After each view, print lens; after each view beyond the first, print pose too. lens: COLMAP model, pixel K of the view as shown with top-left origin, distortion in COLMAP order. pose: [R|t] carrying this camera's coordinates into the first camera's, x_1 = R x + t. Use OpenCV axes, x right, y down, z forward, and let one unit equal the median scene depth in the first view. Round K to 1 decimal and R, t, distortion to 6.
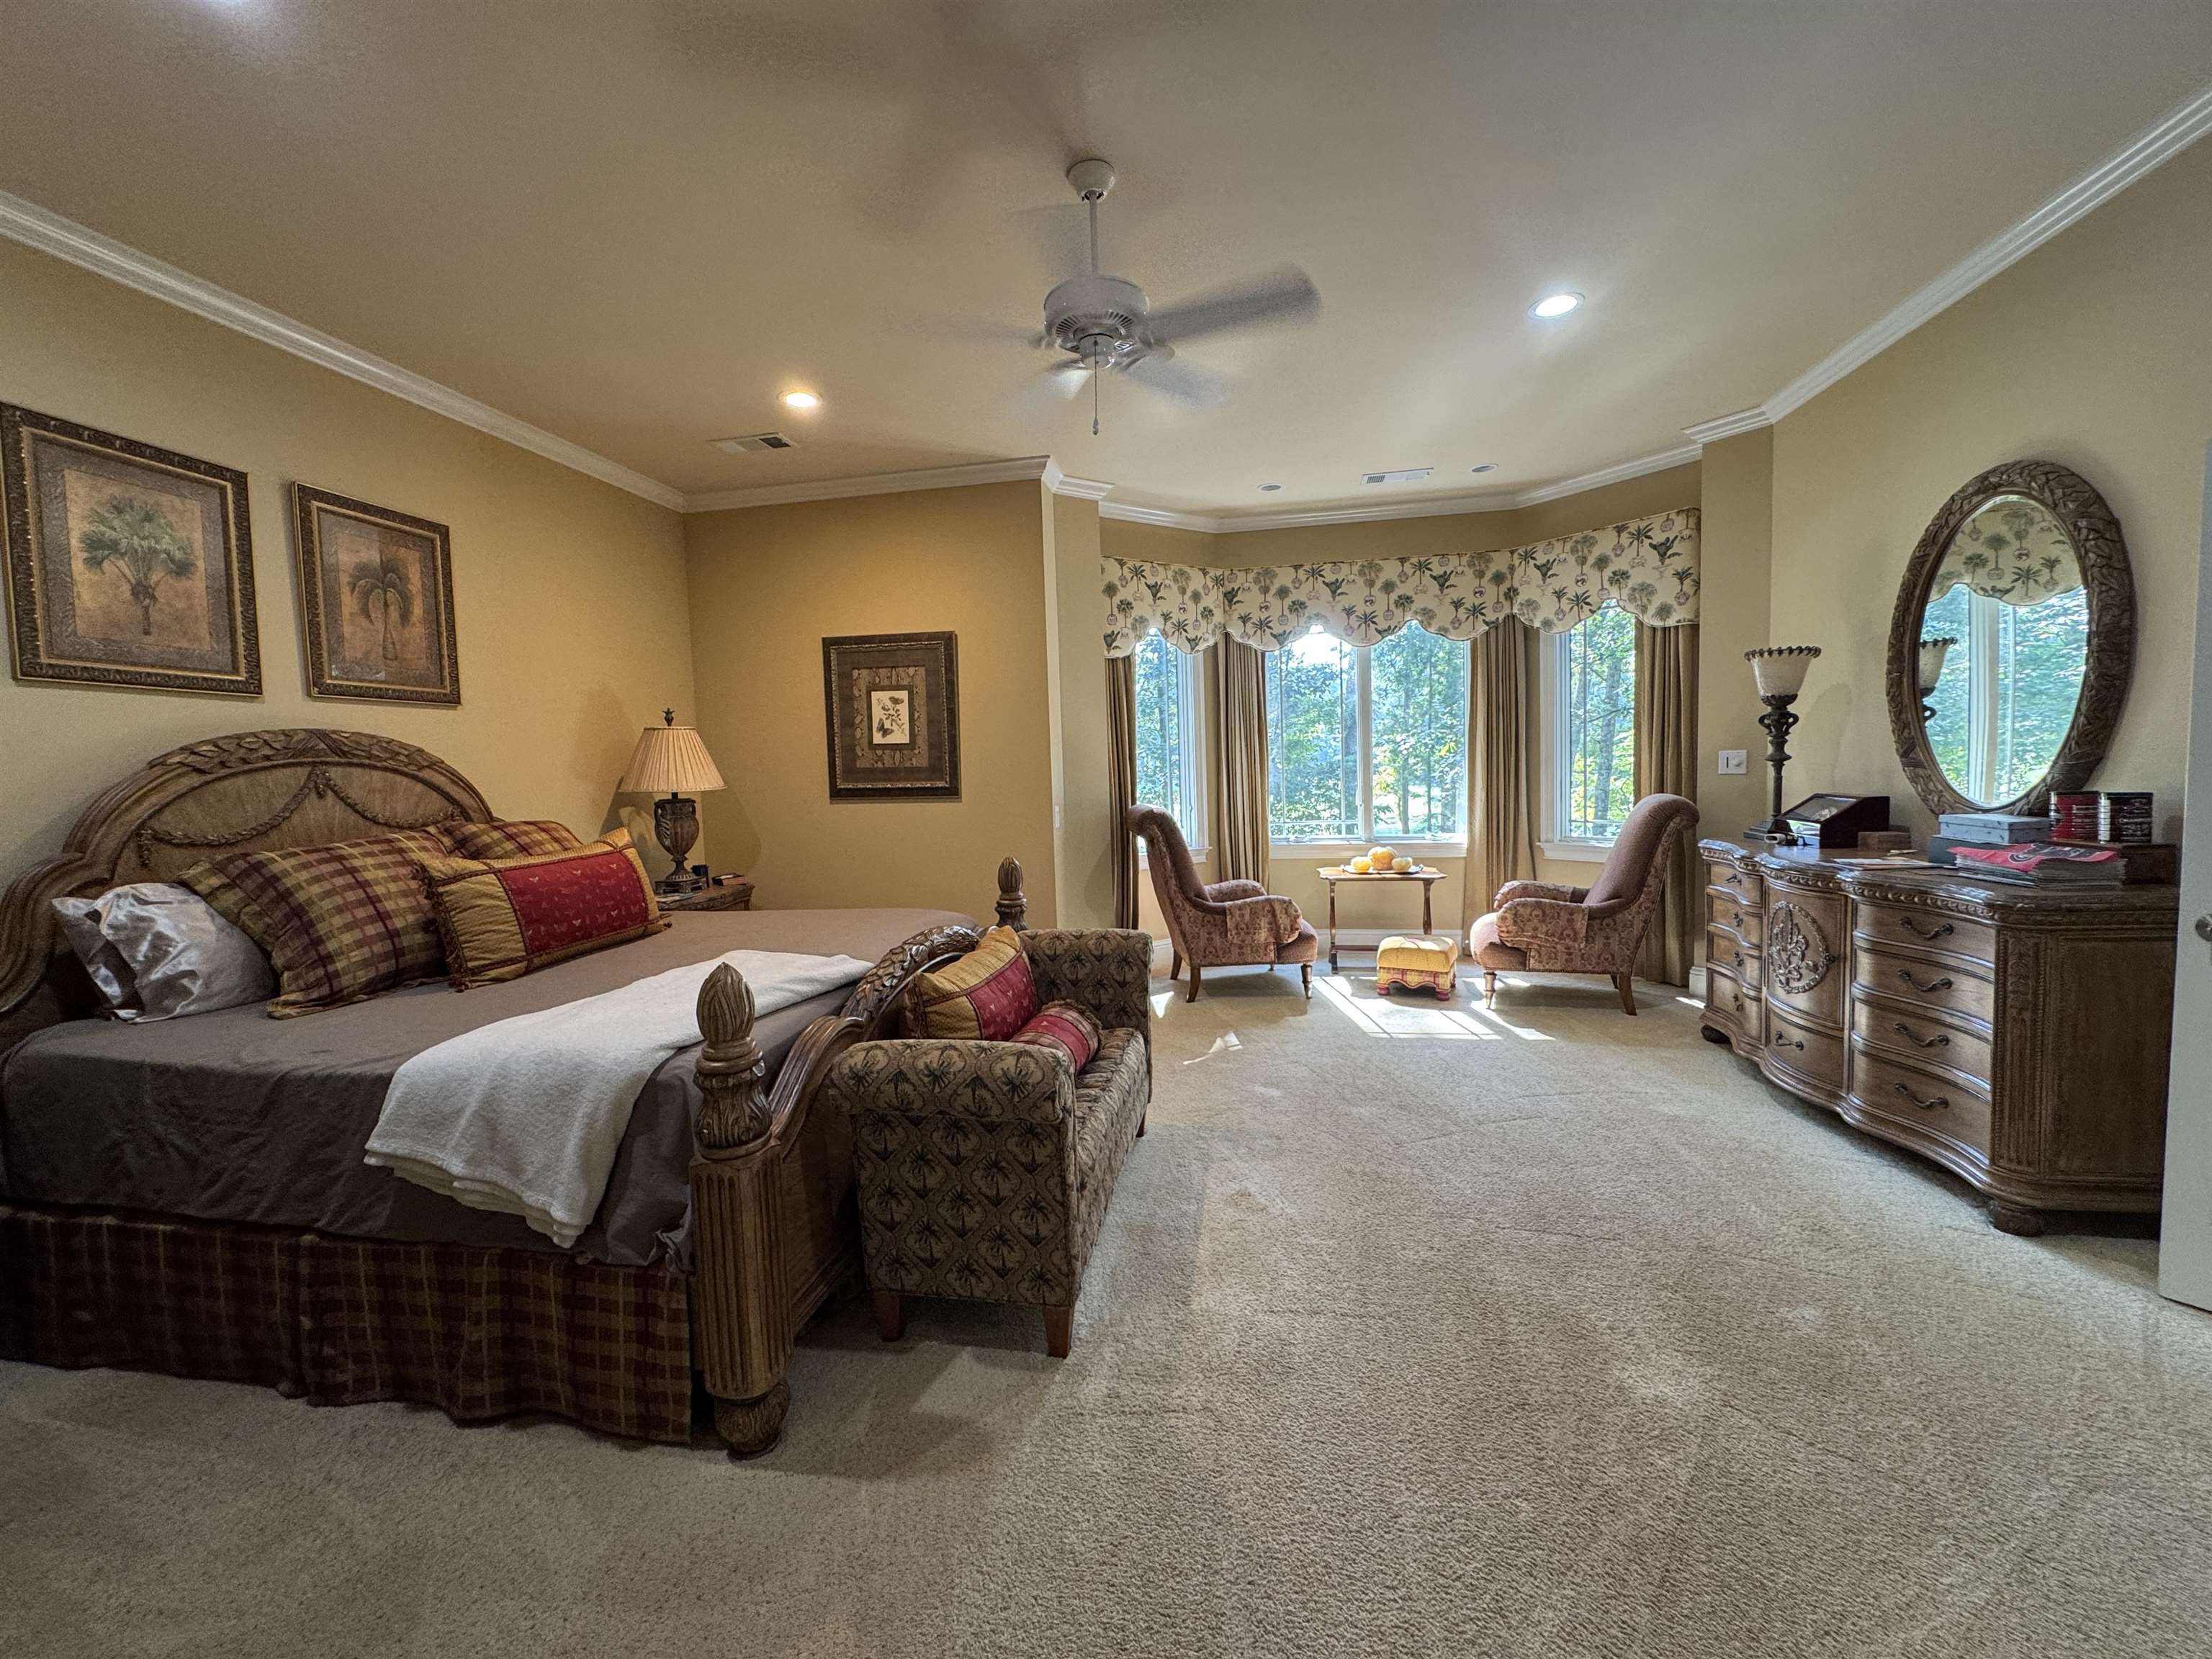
lens RADIAL K [[882.3, 0, 1094.7], [0, 882.3, 817.5], [0, 0, 1]] dist [-0.003820, 0.000378]
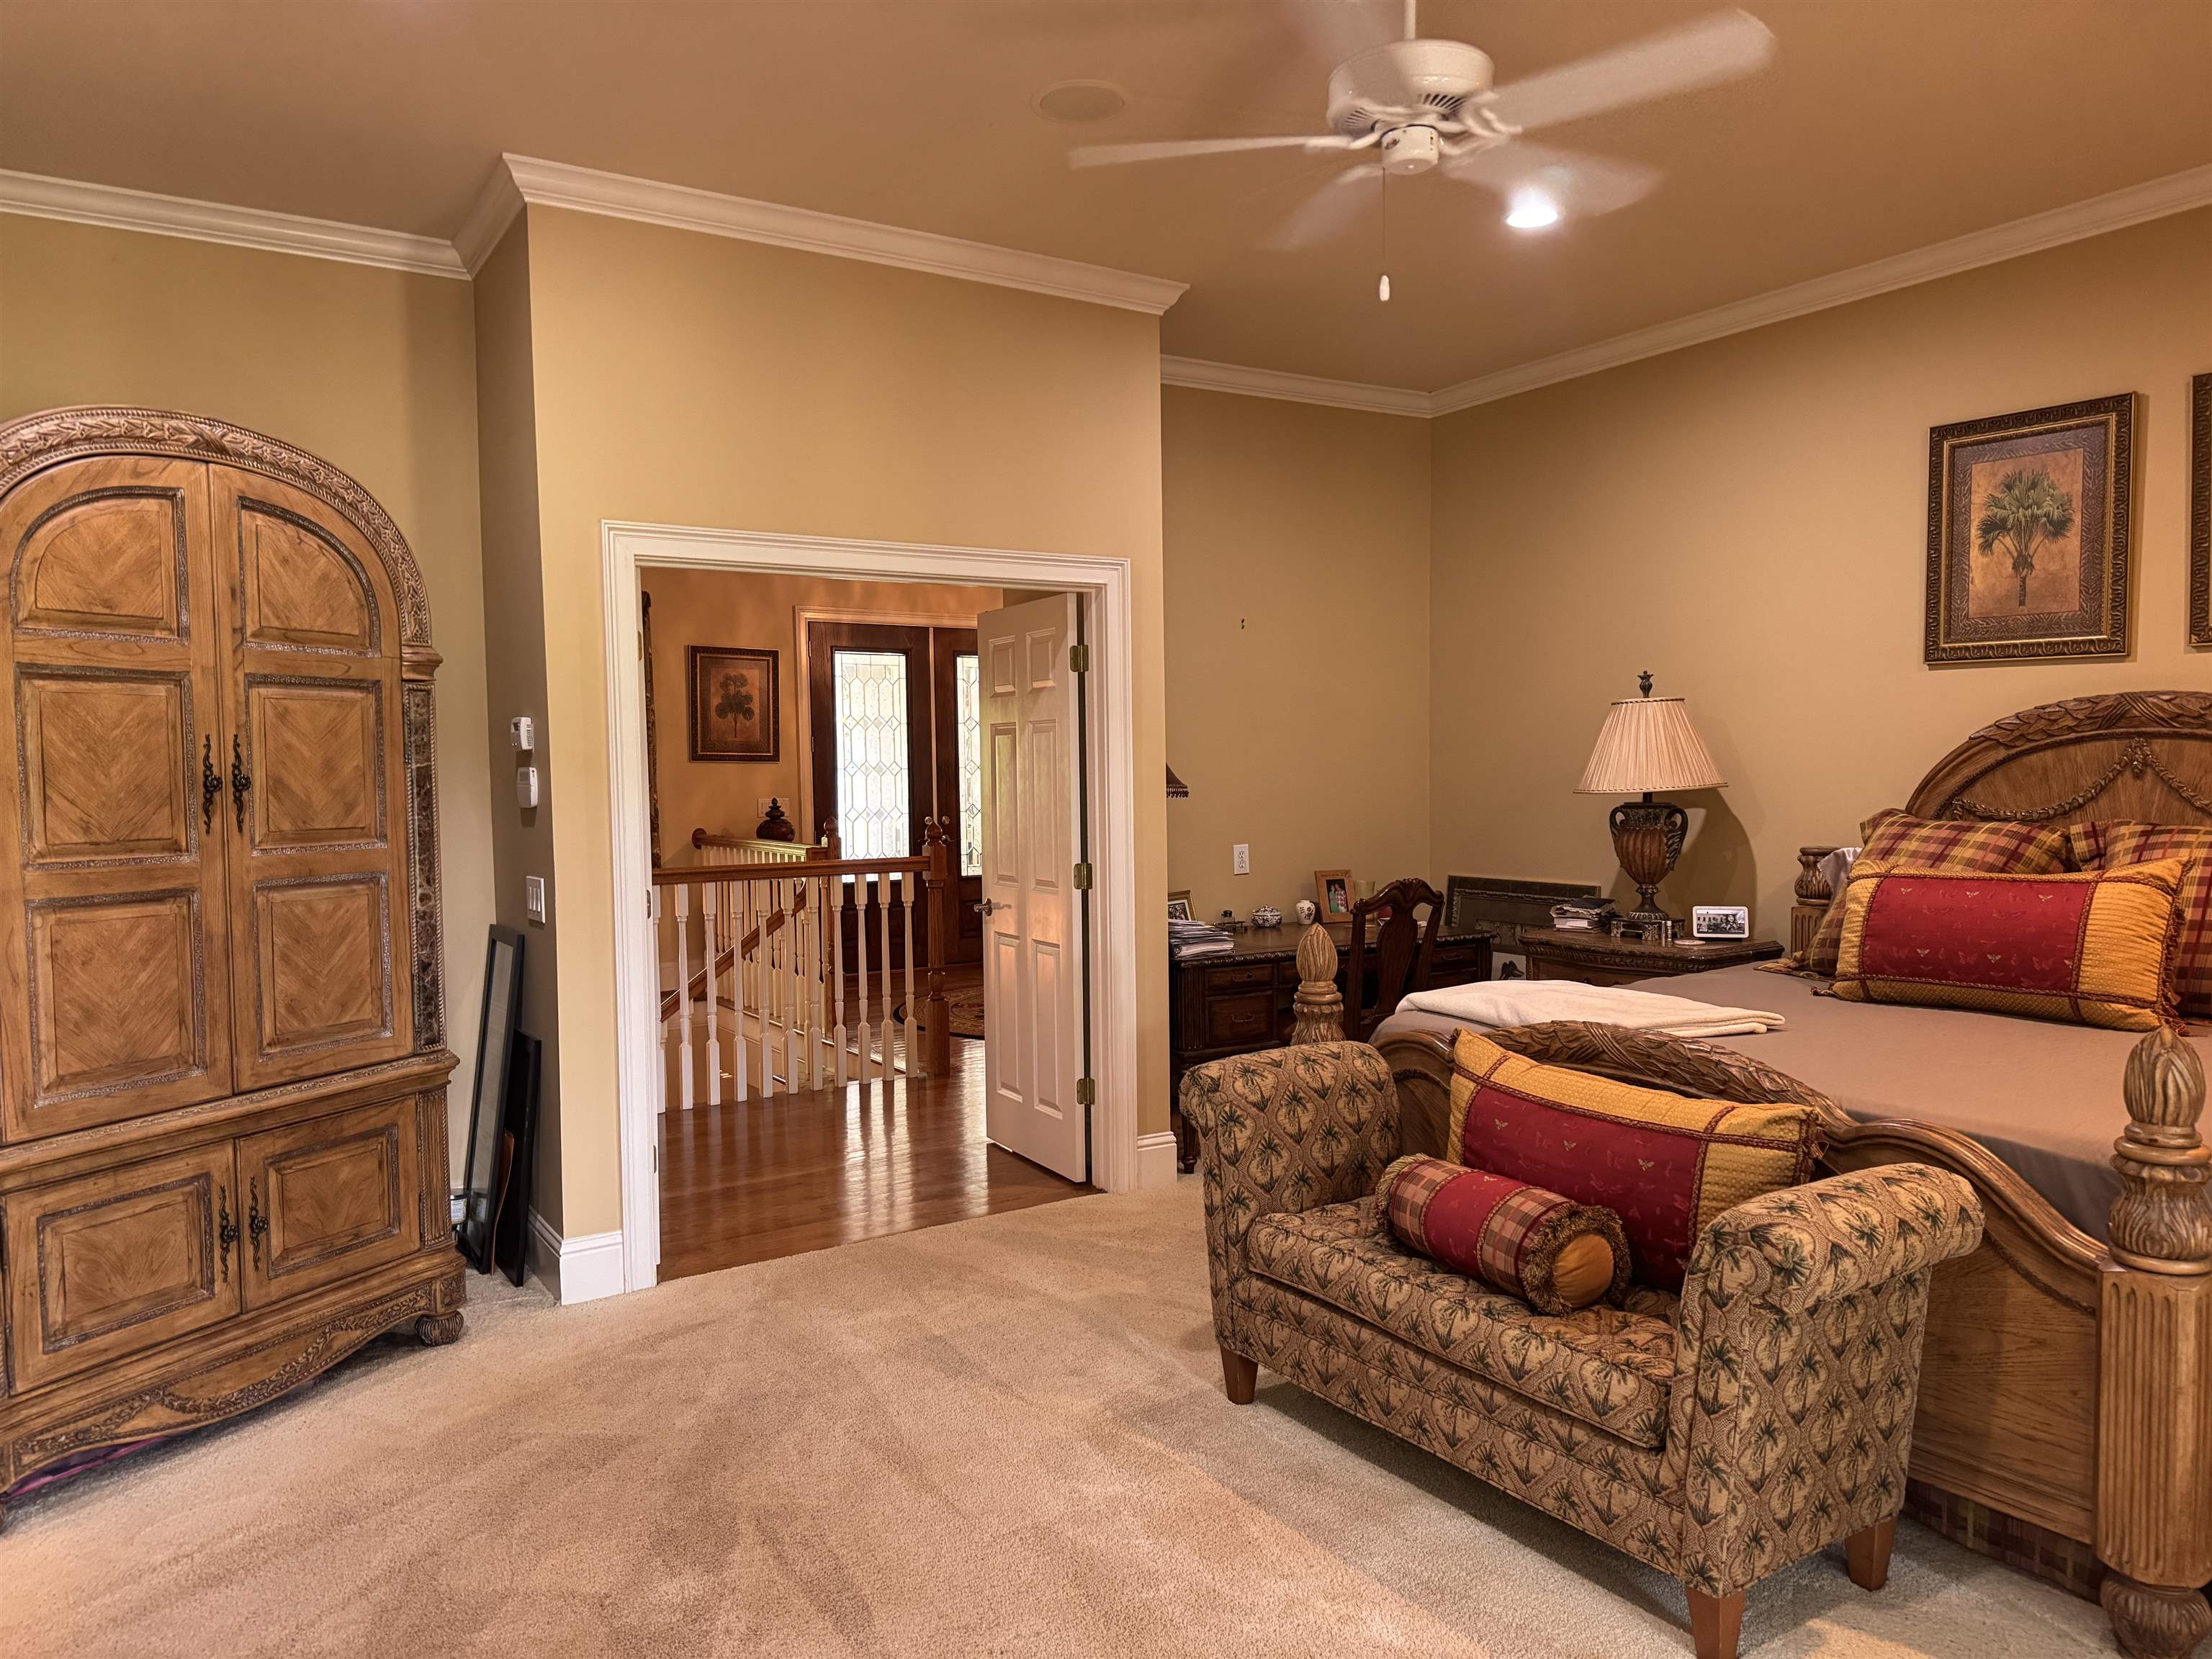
lens RADIAL K [[1556.9, 0, 1102.3], [0, 1556.9, 830.6], [0, 0, 1]] dist [0.002389, 0.000403]
pose [[-0.733322, 0.076917, -0.675516, 0.870778], [-0.003264, 0.993170, 0.116630, -0.152526], [0.679873, 0.087732, -0.728063, 1.550566]]
